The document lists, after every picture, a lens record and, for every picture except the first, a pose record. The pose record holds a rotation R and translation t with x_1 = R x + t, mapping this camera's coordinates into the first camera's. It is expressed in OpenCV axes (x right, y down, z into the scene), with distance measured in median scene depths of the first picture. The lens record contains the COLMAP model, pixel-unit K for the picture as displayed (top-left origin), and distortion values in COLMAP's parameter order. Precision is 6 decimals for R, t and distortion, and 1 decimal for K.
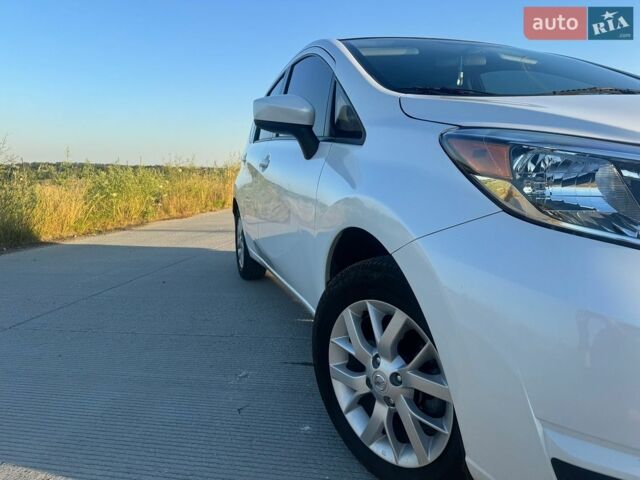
lens RADIAL K [[440.5, 0, 320.0], [0, 440.5, 240.0], [0, 0, 1]] dist [0.130827, -0.193559]
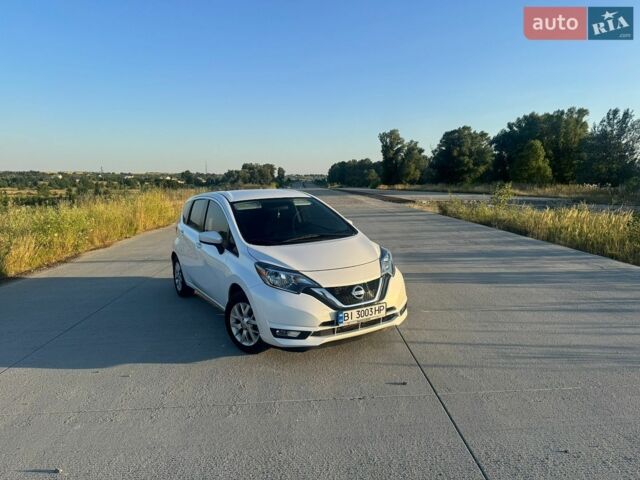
lens RADIAL K [[440.5, 0, 320.0], [0, 440.5, 240.0], [0, 0, 1]] dist [0.130827, -0.193559]
pose [[0.975452, -0.035760, 0.217289, -0.016311], [0.037913, 0.999264, -0.005749, -0.197992], [-0.216923, 0.013846, 0.976090, -1.601561]]
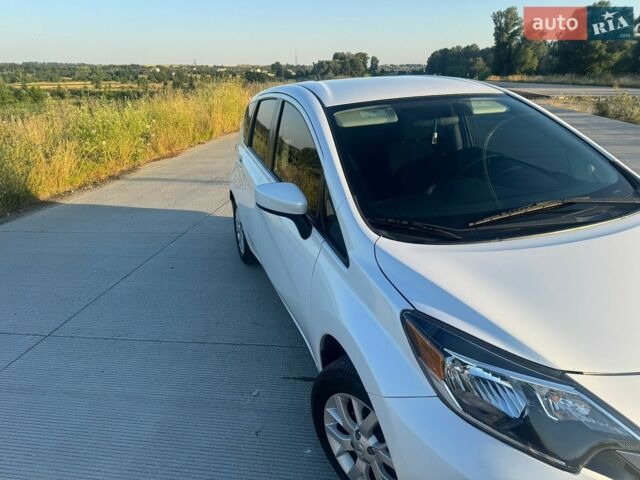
lens RADIAL K [[448.0, 0, 325.9], [0, 448.0, 237.8], [0, 0, 1]] dist [0.035174, -0.041195]
pose [[0.999286, -0.023791, 0.029346, -0.001206], [0.017211, 0.978199, 0.206956, -0.366109], [-0.033630, -0.206303, 0.977910, -0.150911]]
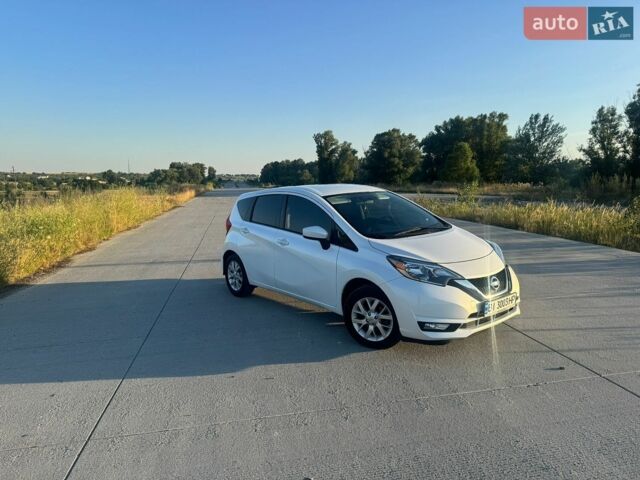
lens RADIAL K [[439.4, 0, 316.0], [0, 439.4, 240.3], [0, 0, 1]] dist [0.132841, -0.187525]
pose [[0.932939, -0.056030, 0.355648, -0.891312], [0.059301, 0.998239, 0.001706, -0.212574], [-0.355117, 0.019499, 0.934619, -1.302170]]
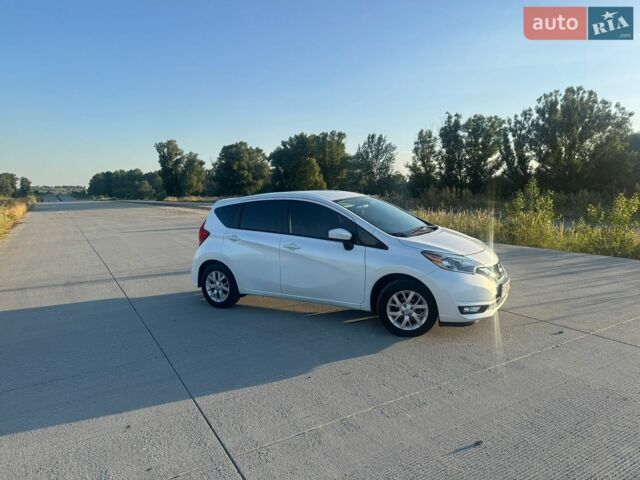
lens RADIAL K [[440.5, 0, 320.0], [0, 440.5, 240.0], [0, 0, 1]] dist [0.130827, -0.193559]
pose [[0.750436, -0.080782, 0.655987, -1.748049], [0.105082, 0.994461, 0.002252, -0.235728], [-0.652536, 0.067242, 0.754768, -0.900455]]
